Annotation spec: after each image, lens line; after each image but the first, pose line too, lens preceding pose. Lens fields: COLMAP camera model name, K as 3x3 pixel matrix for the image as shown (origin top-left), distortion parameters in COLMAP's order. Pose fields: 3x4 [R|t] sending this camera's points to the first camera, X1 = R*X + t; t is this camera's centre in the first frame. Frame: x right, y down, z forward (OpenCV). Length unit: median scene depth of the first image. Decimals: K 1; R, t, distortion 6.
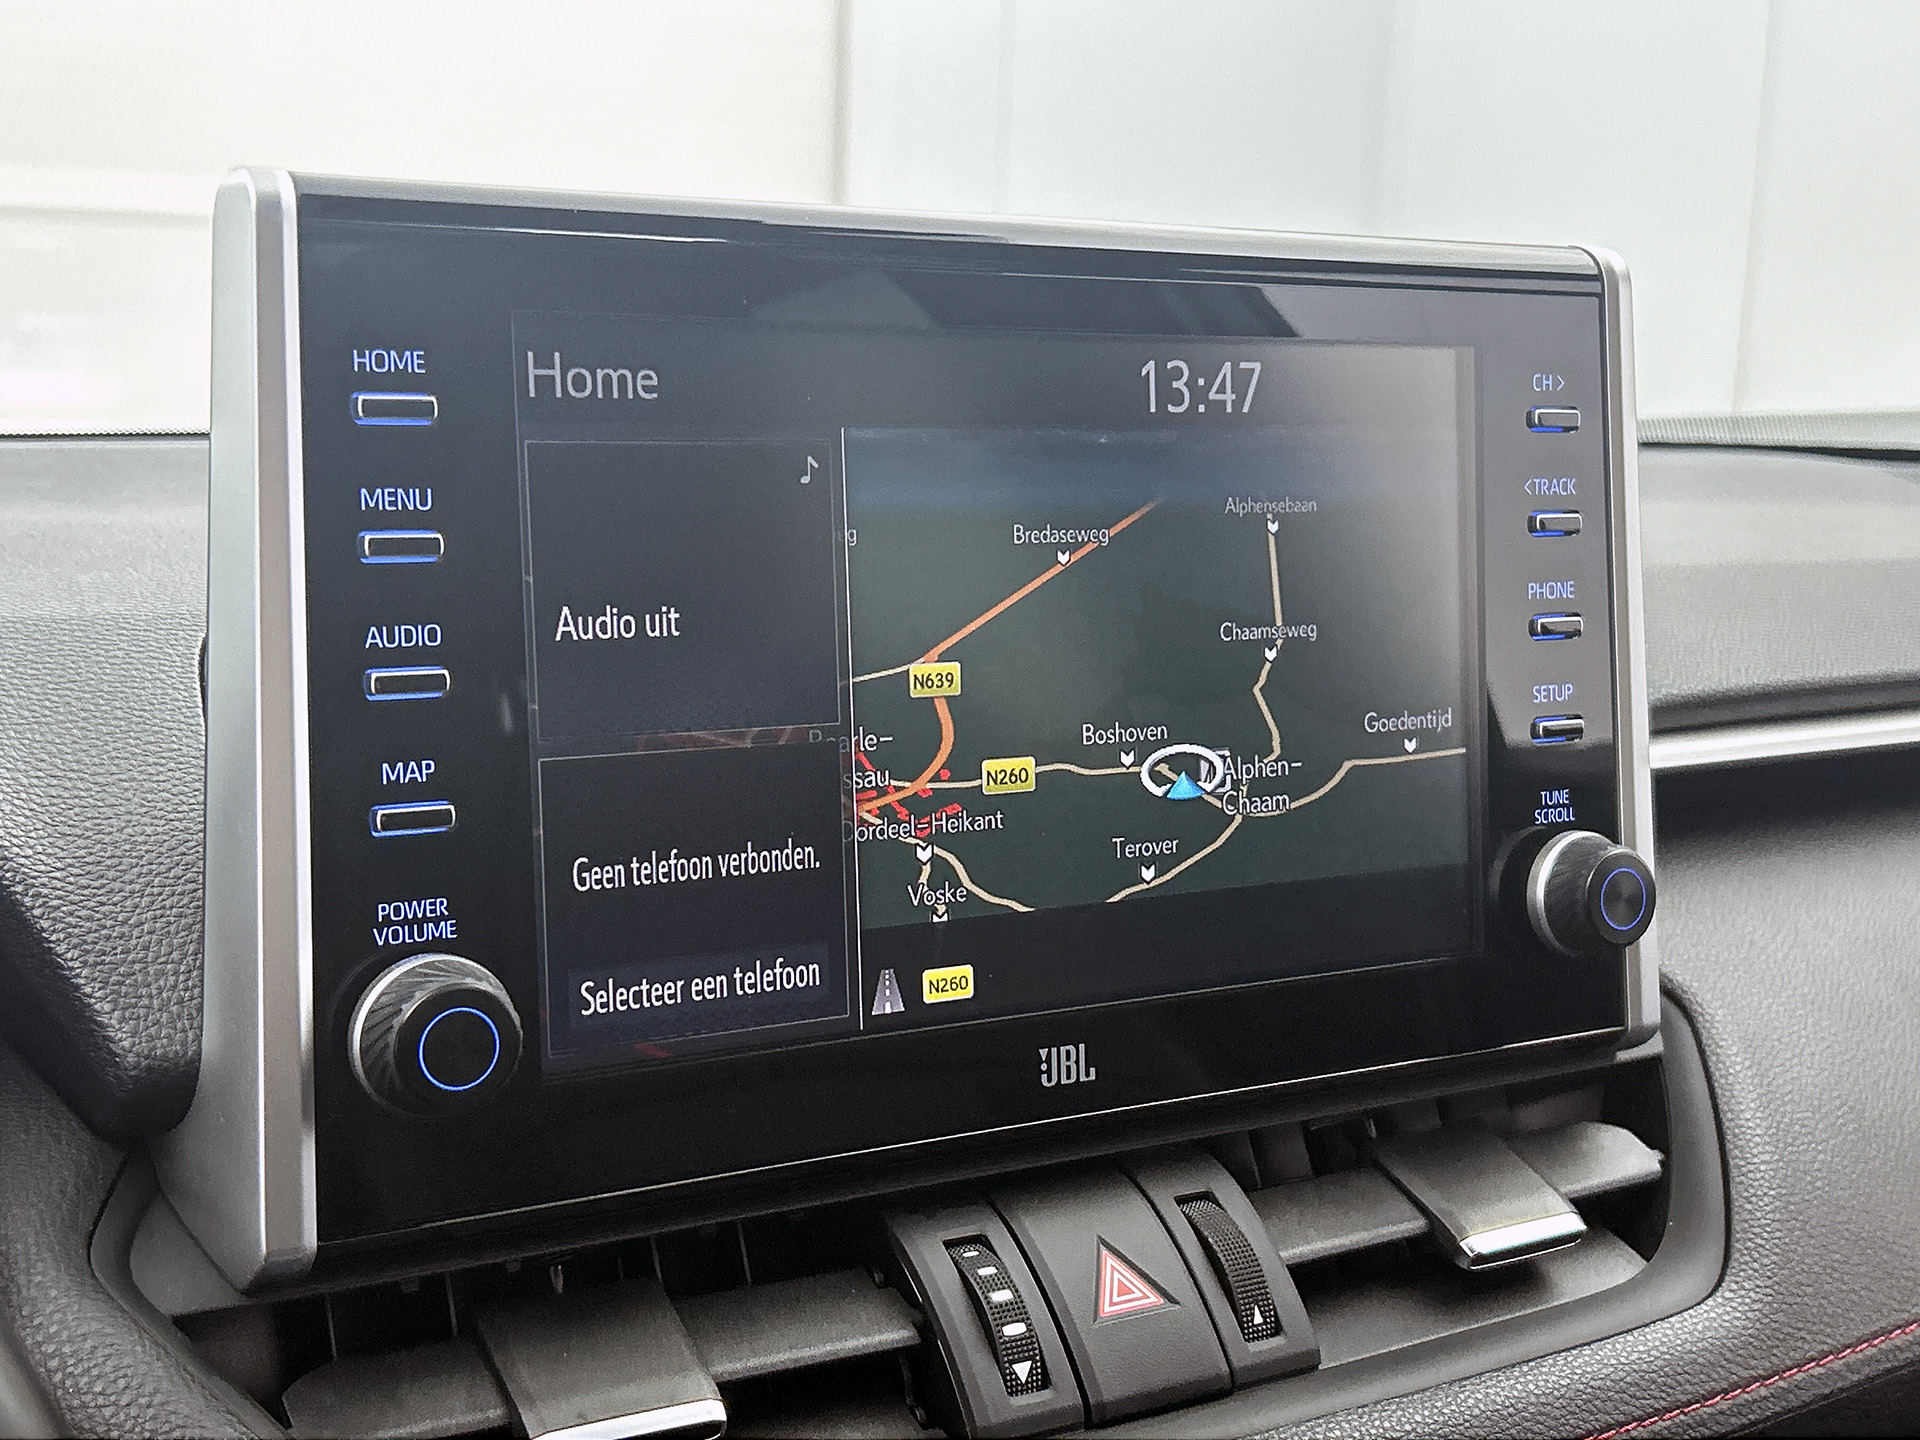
lens RADIAL K [[2478.5, 0, 967.2], [0, 2478.5, 708.4], [0, 0, 1]] dist [0.096708, 0.000000]
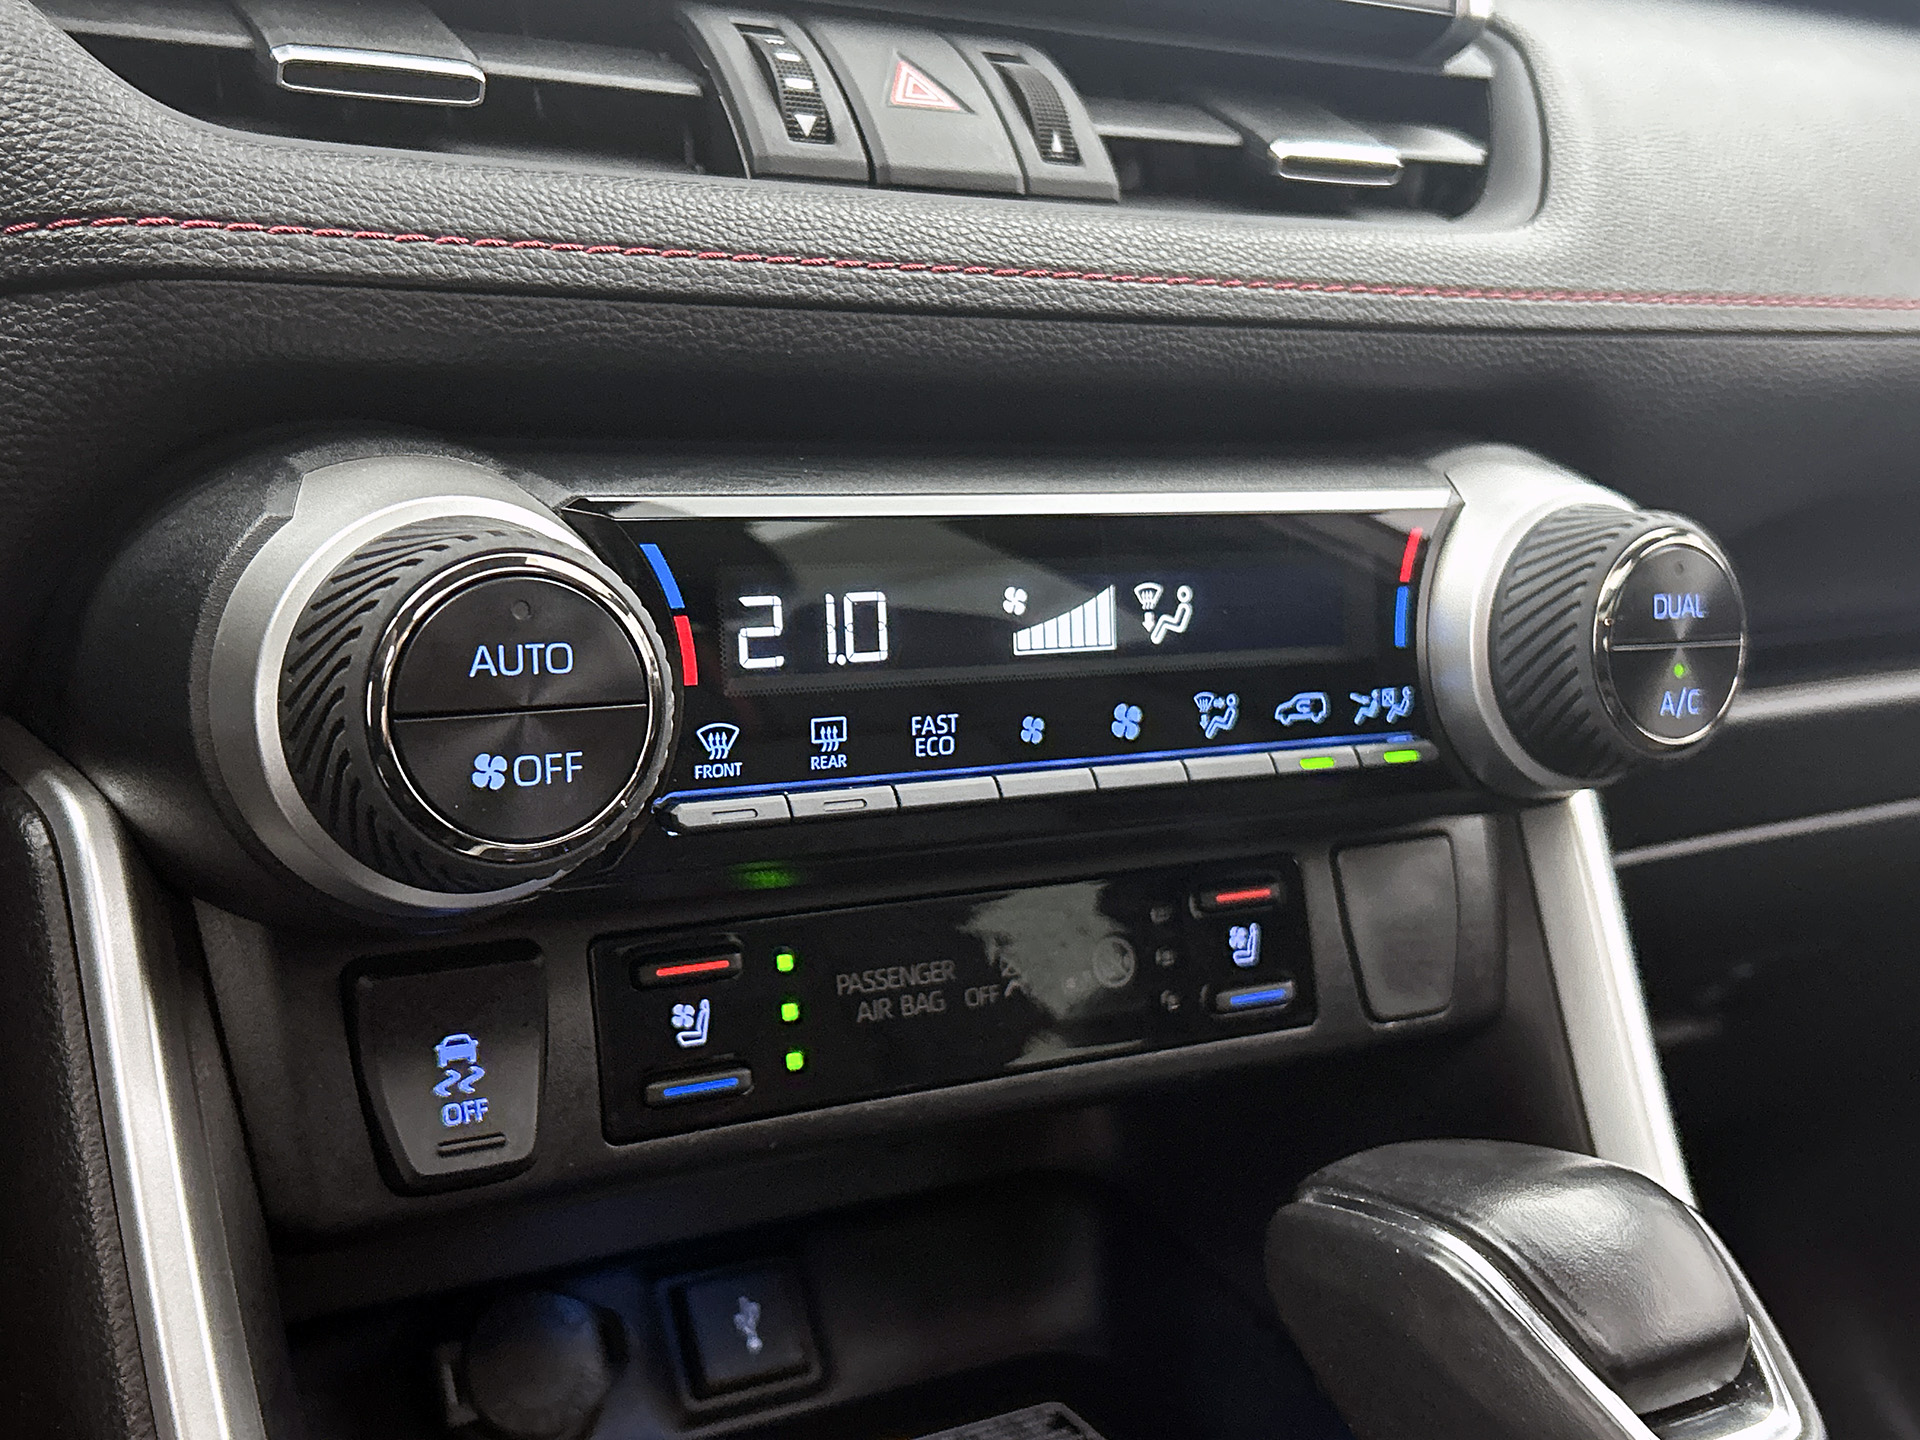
lens RADIAL K [[2268.2, 0, 949.4], [0, 2268.2, 741.6], [0, 0, 1]] dist [0.077138, 0.000000]
pose [[0.999417, 0.030021, 0.016245, 0.069543], [-0.031129, 0.996854, 0.072890, 0.431080], [-0.014006, -0.073353, 0.997208, 0.096917]]
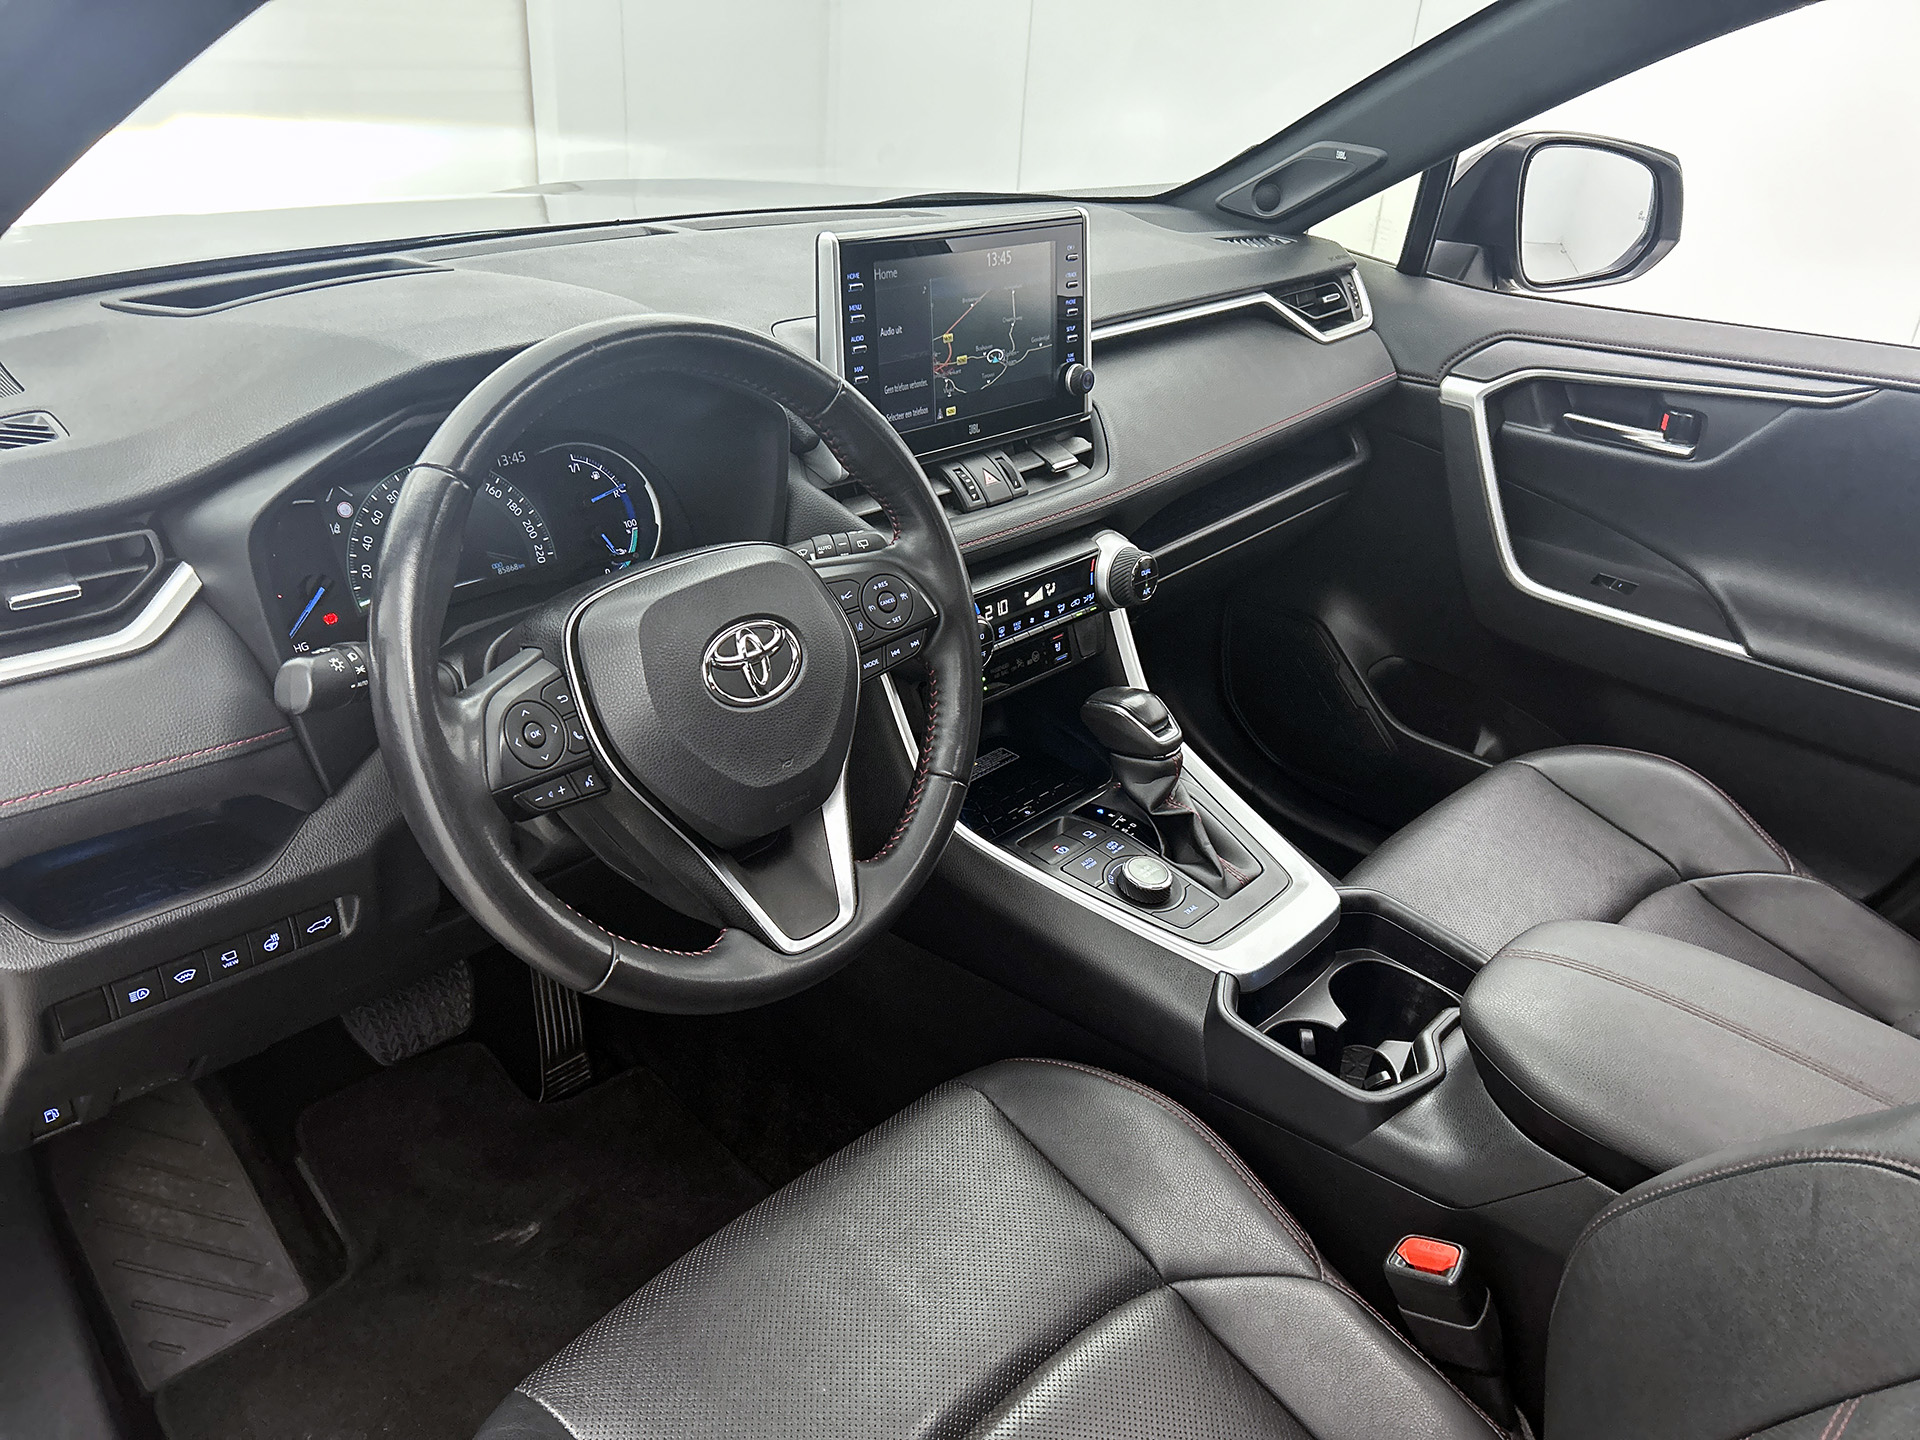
lens RADIAL K [[1462.1, 0, 959.9], [0, 1462.1, 732.2], [0, 0, 1]] dist [0.057977, -0.082385]
pose [[0.959962, -0.105679, 0.259432, -0.733807], [0.013773, 0.942797, 0.333083, -0.217600], [-0.279792, -0.316174, 0.906505, -1.540551]]
